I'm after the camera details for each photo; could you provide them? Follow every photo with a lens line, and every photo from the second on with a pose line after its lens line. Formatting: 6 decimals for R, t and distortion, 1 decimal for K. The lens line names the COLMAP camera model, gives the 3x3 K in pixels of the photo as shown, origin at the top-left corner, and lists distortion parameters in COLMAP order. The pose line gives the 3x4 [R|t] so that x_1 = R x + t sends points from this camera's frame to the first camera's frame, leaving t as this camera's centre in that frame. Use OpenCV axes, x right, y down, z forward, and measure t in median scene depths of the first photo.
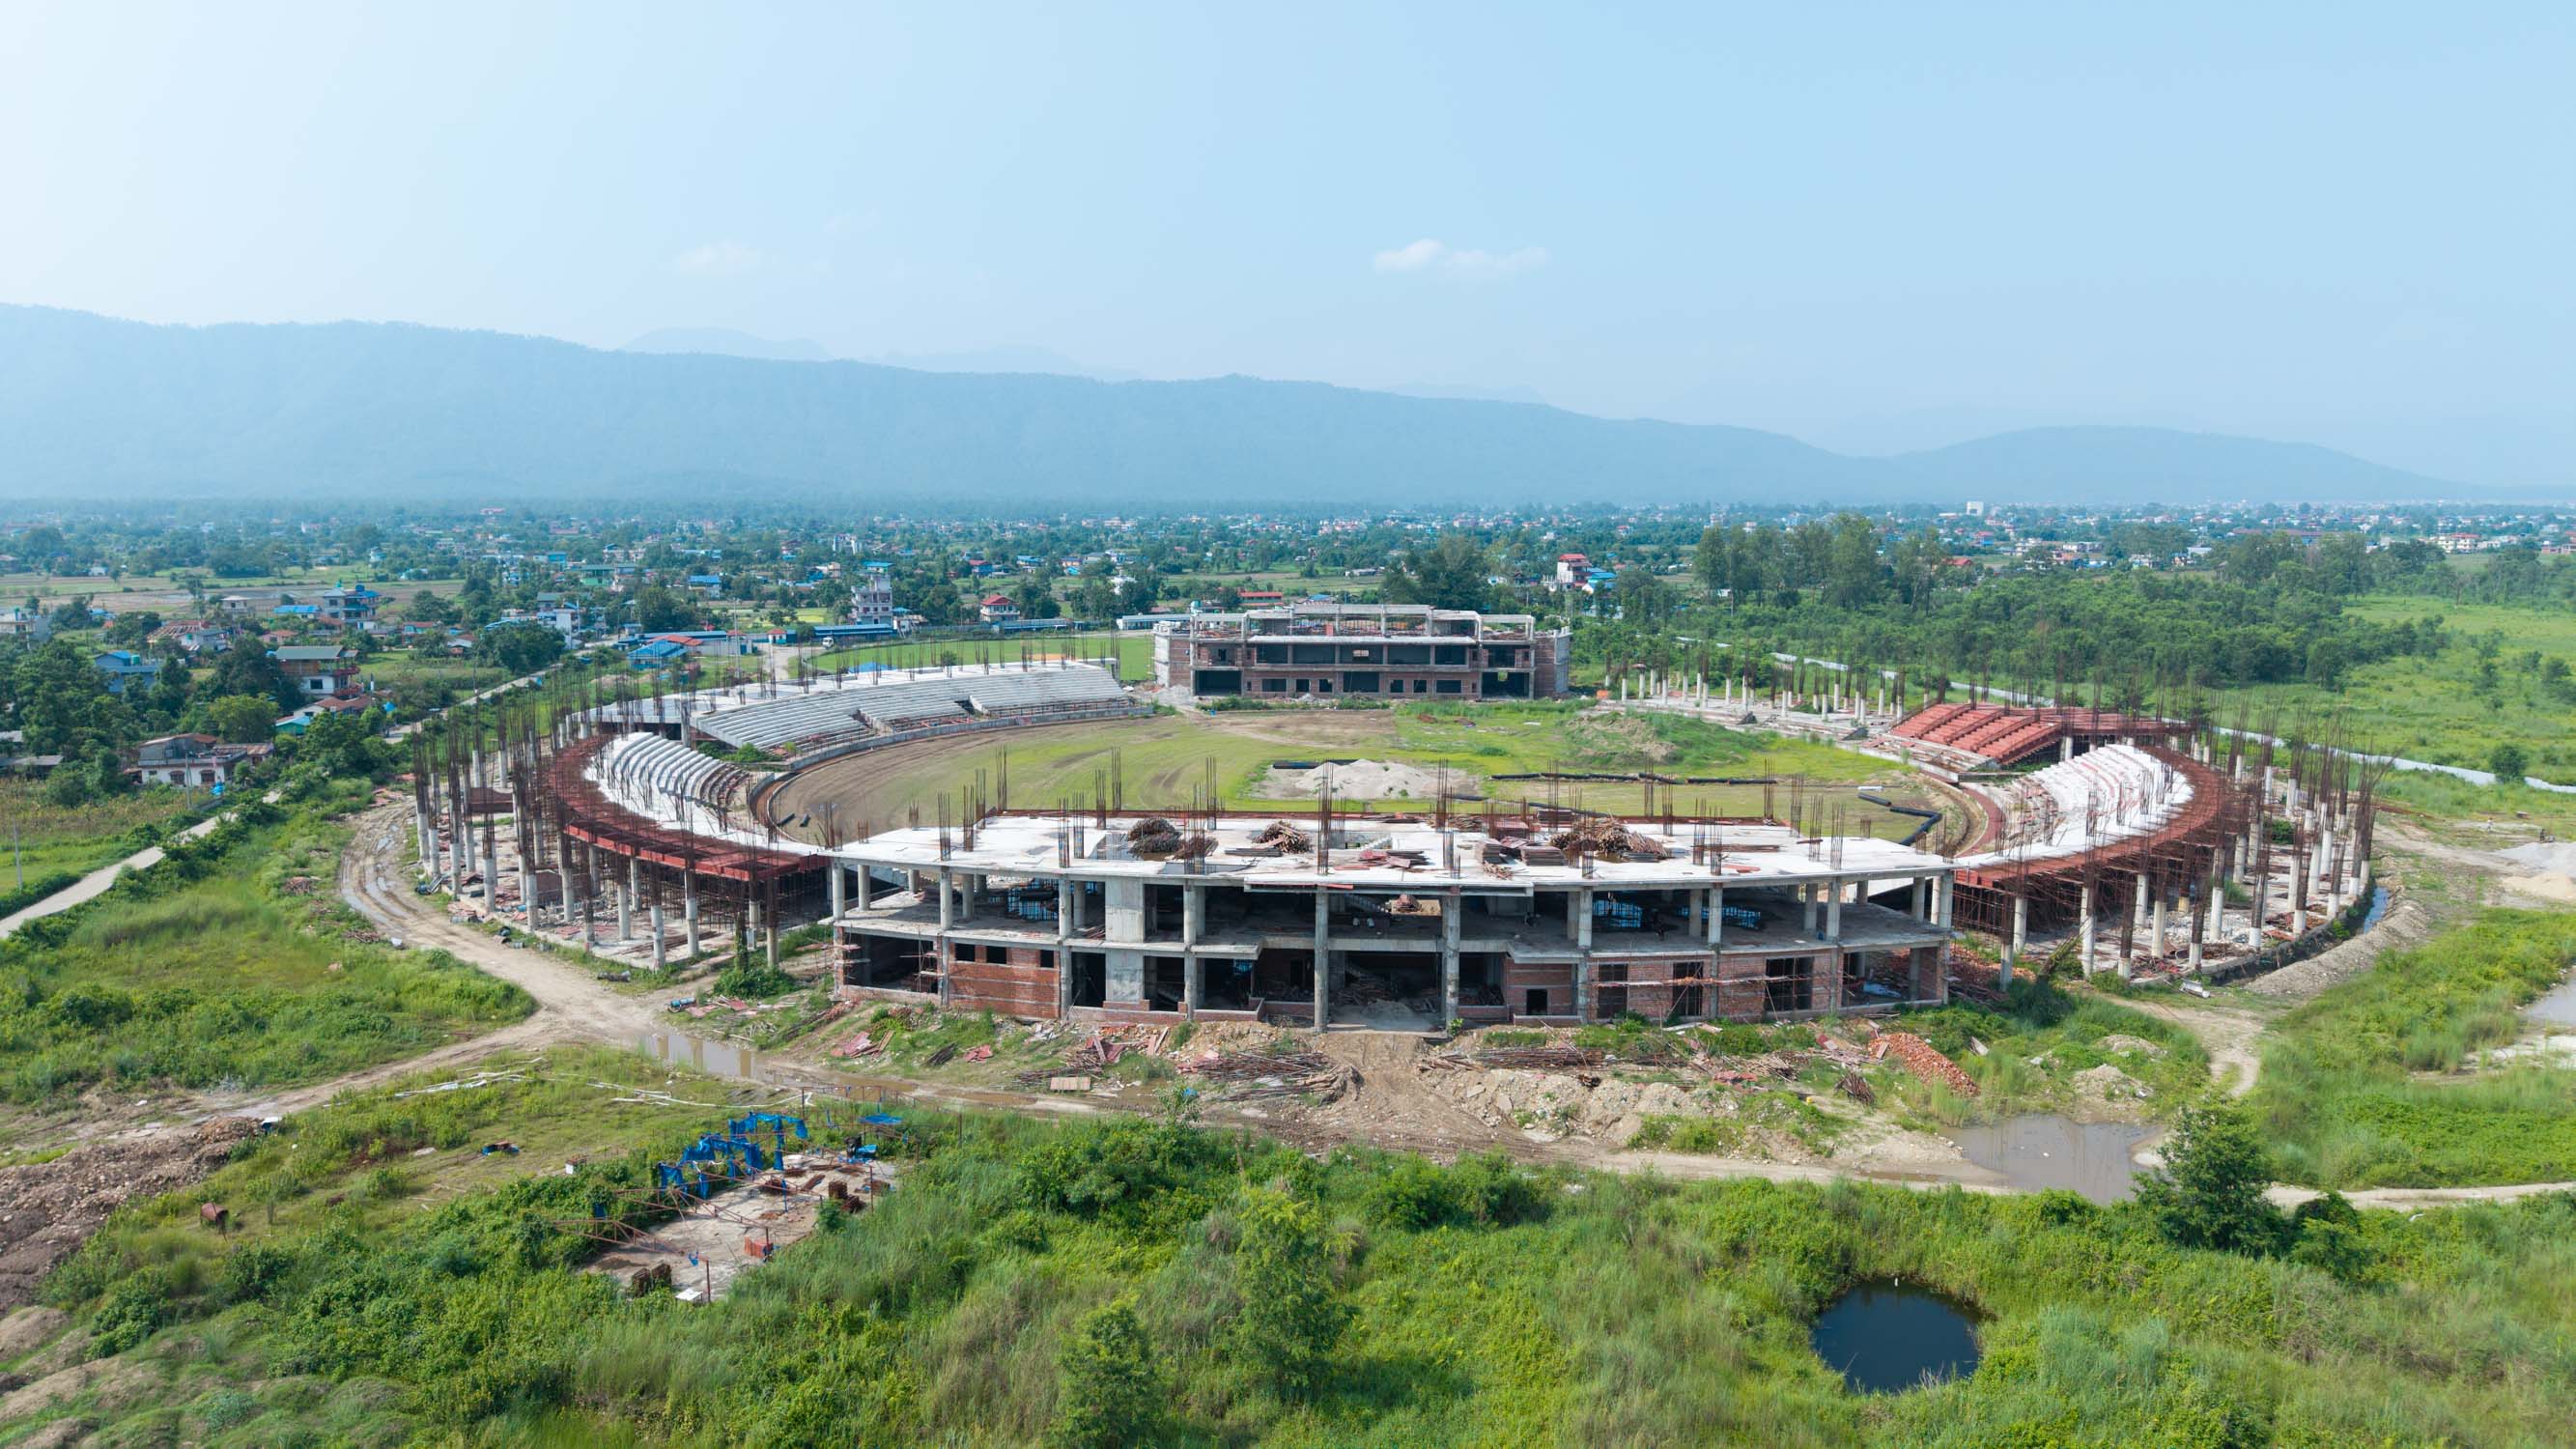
lens RADIAL K [[1721.3, 0, 1285.9], [0, 1721.3, 684.7], [0, 0, 1]] dist [0.145581, -0.347128]
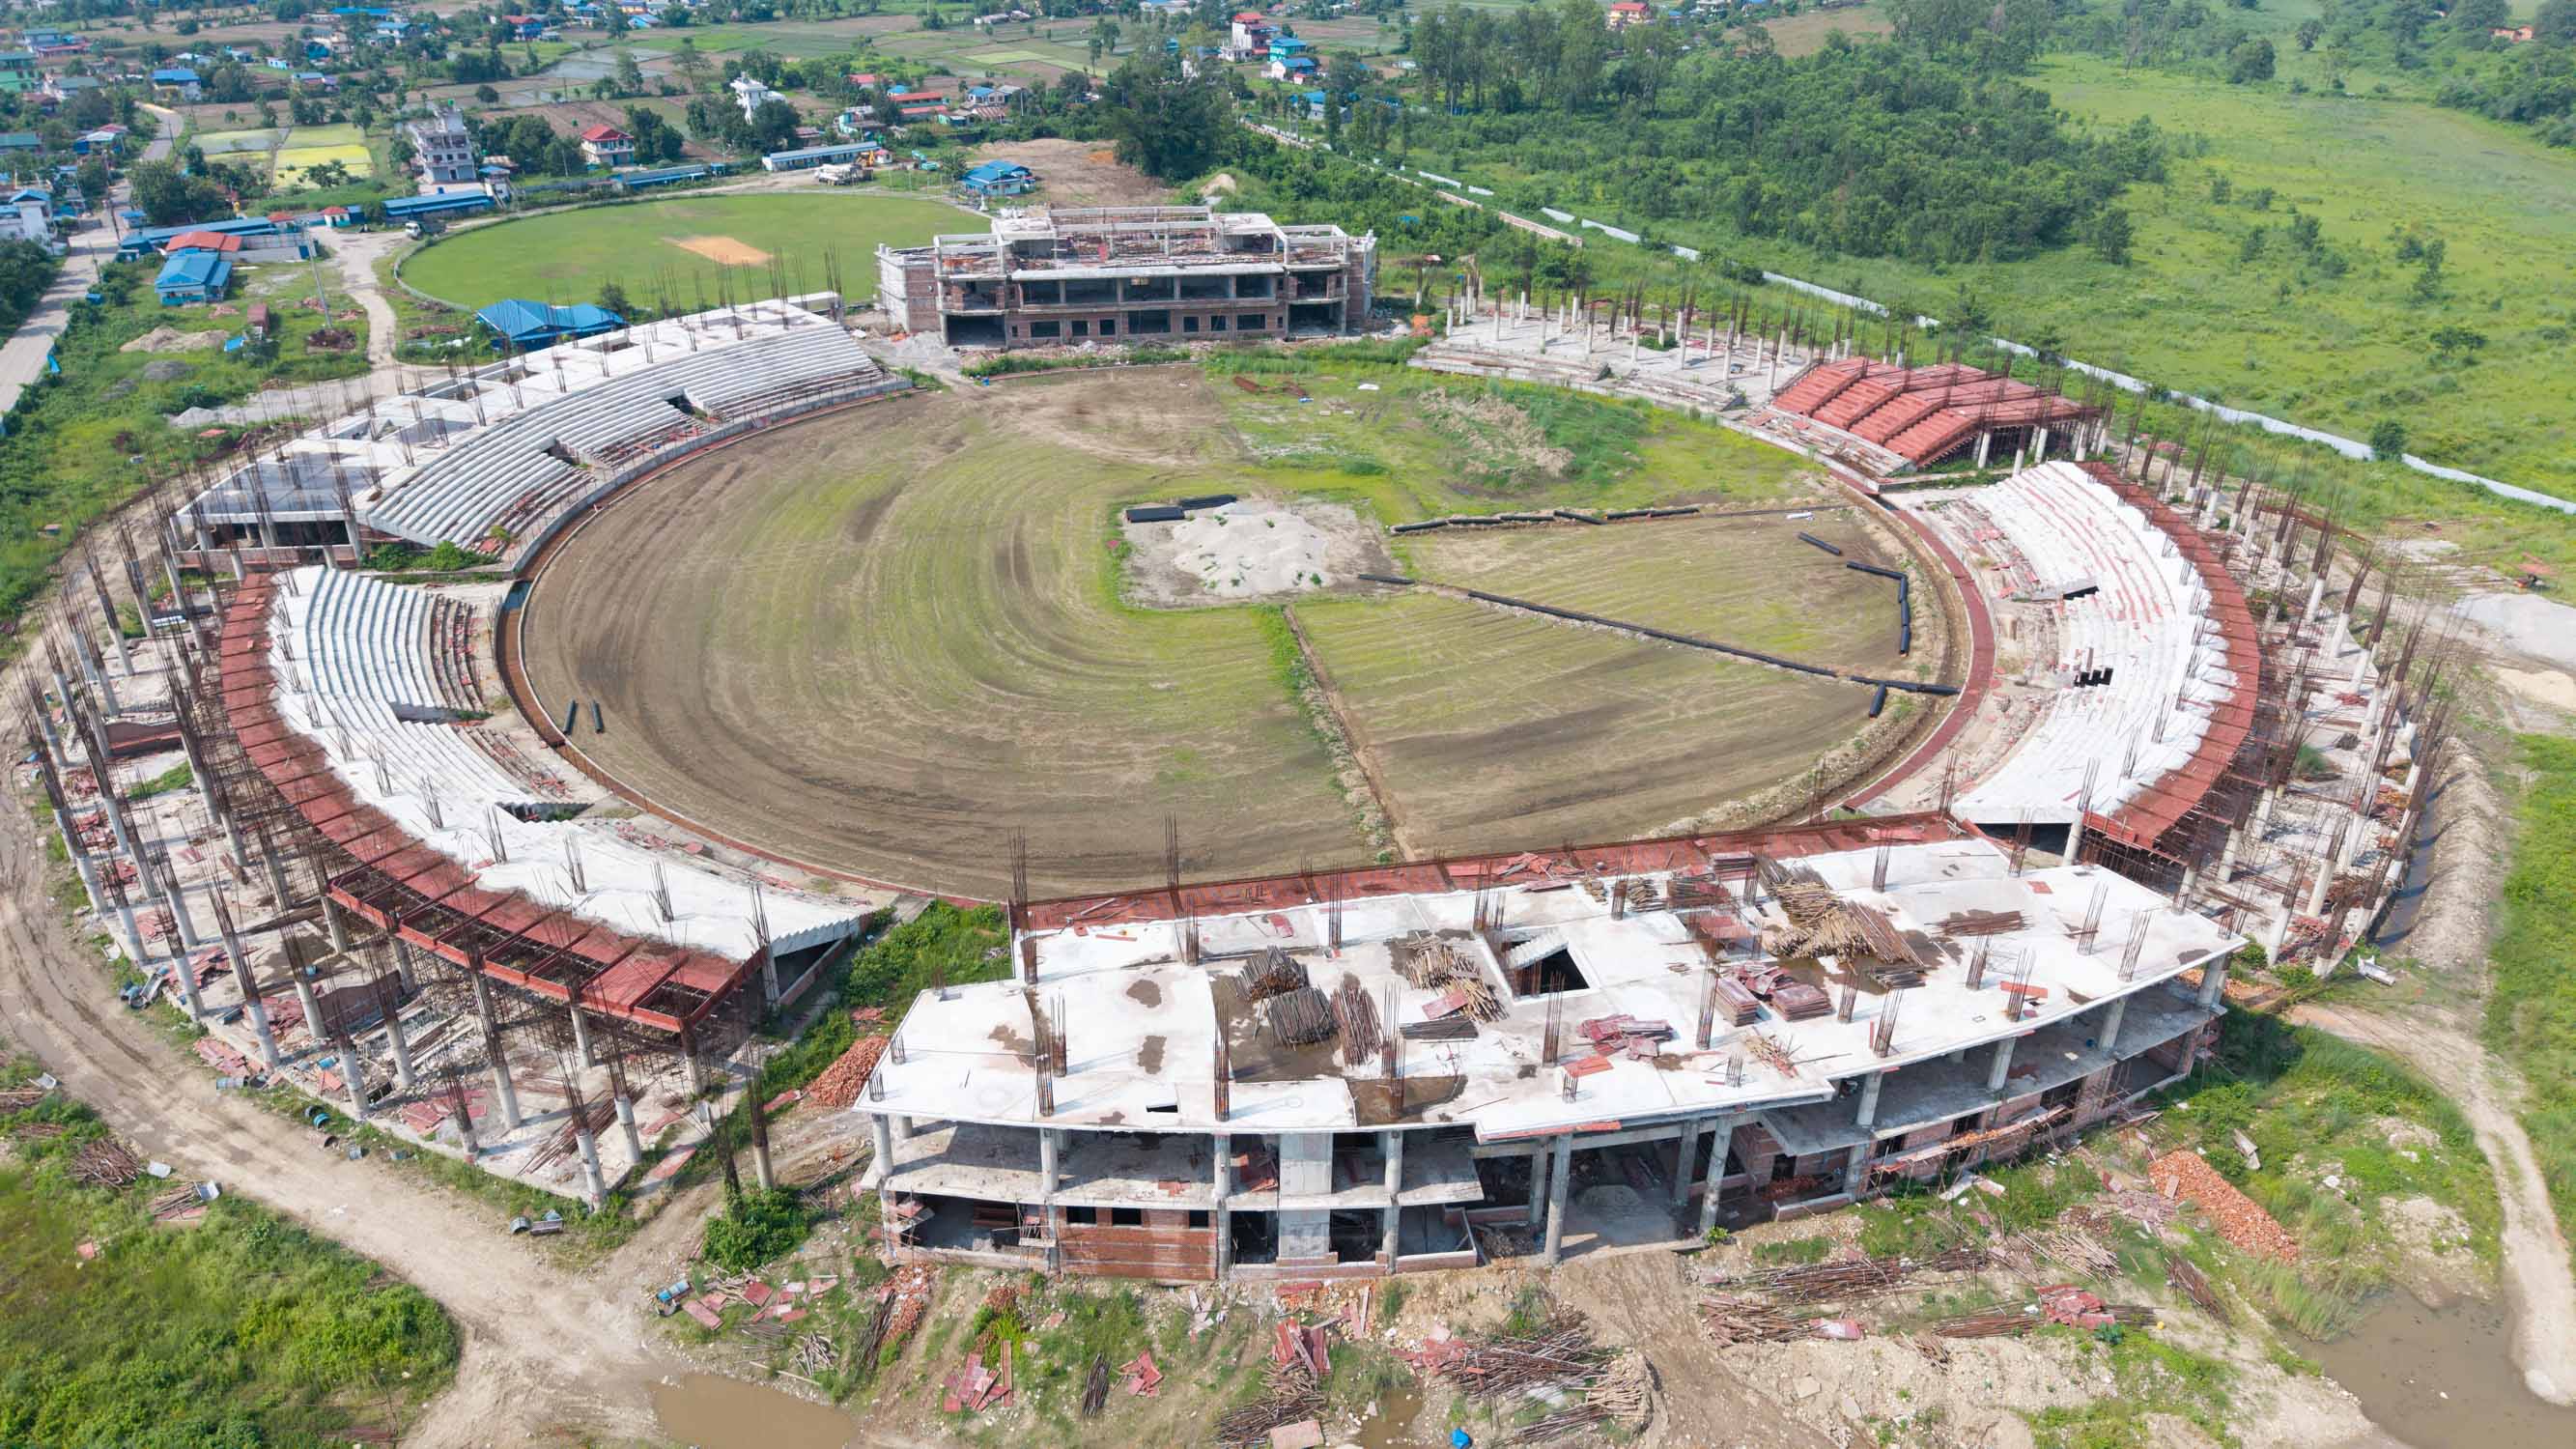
lens RADIAL K [[1729.2, 0, 1288.0], [0, 1729.2, 724.5], [0, 0, 1]] dist [0.029078, -0.018107]
pose [[0.971712, -0.102194, 0.212912, -0.201612], [0.019751, 0.933537, 0.357938, -0.264300], [-0.235340, -0.343607, 0.909148, 0.319100]]
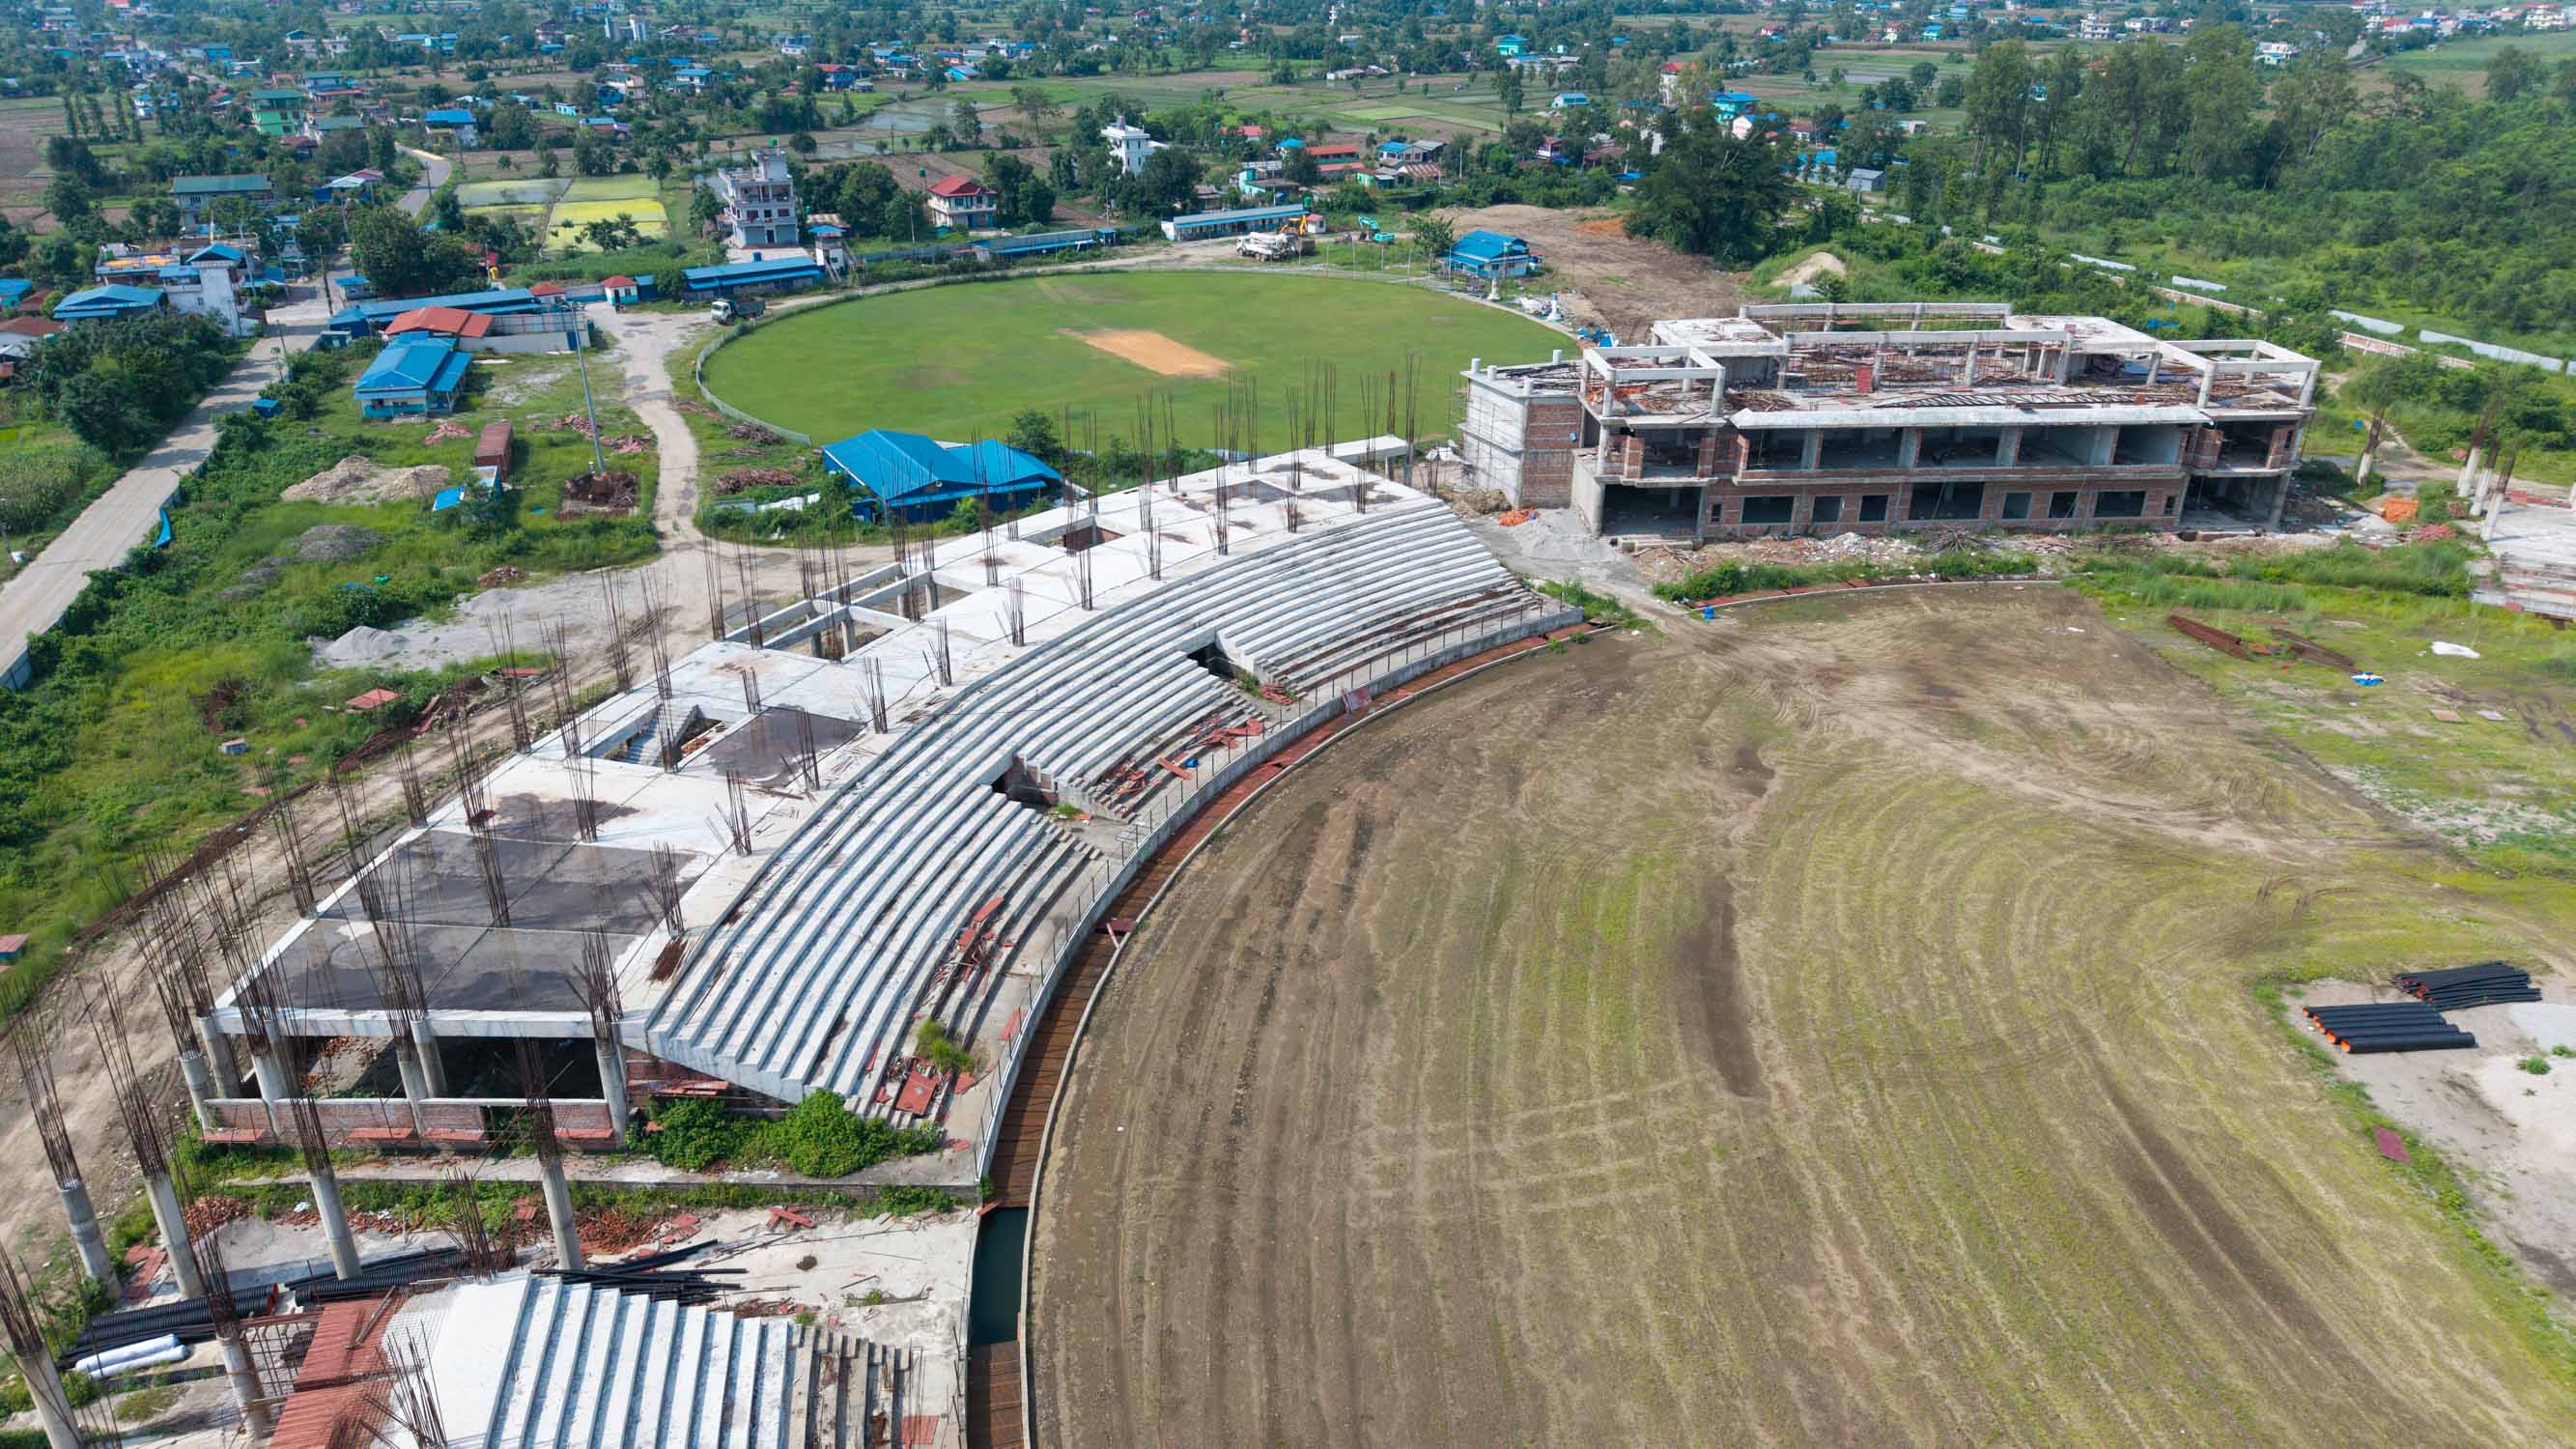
lens RADIAL K [[1729.2, 0, 1288.0], [0, 1729.2, 724.5], [0, 0, 1]] dist [0.029078, -0.018107]
pose [[0.993669, -0.042496, 0.104004, -0.427358], [0.007548, 0.948867, 0.315585, -0.214669], [-0.112097, -0.312802, 0.943180, 1.197770]]
